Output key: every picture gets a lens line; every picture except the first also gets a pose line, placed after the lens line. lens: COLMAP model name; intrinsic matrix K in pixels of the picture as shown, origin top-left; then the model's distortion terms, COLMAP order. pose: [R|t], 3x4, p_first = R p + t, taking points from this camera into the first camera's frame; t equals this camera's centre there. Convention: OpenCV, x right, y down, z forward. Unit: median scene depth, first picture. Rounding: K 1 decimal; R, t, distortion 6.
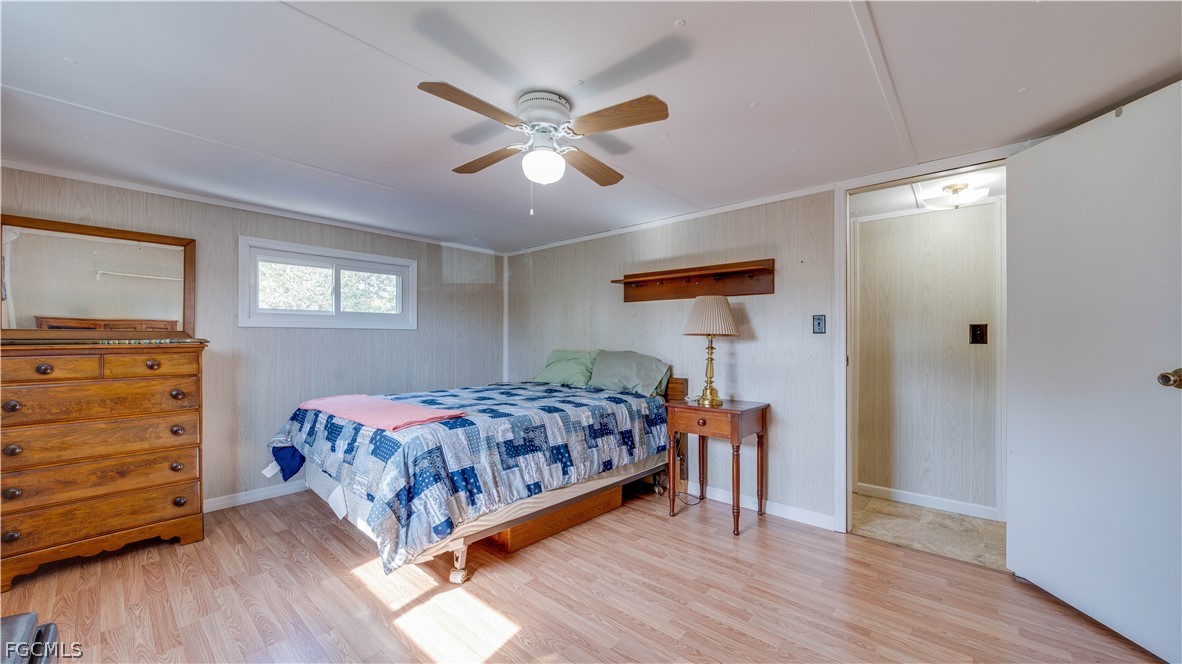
lens RADIAL K [[430.9, 0, 593.5], [0, 430.9, 335.4], [0, 0, 1]] dist [-0.000680, -0.000043]
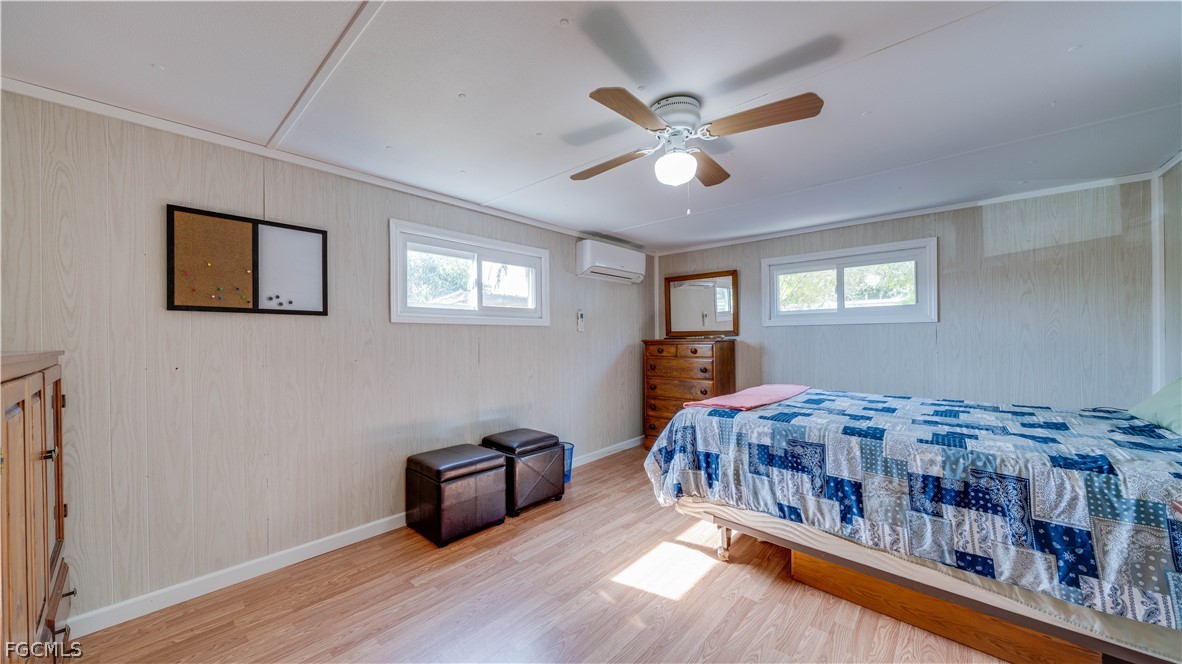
lens RADIAL K [[415.0, 0, 589.0], [0, 415.0, 335.1], [0, 0, 1]] dist [-0.005581, -0.000099]
pose [[-0.017059, -0.003192, -0.999849, 0.633583], [0.019569, 0.999802, -0.003526, 0.002738], [0.999663, -0.019626, -0.016993, 0.583508]]
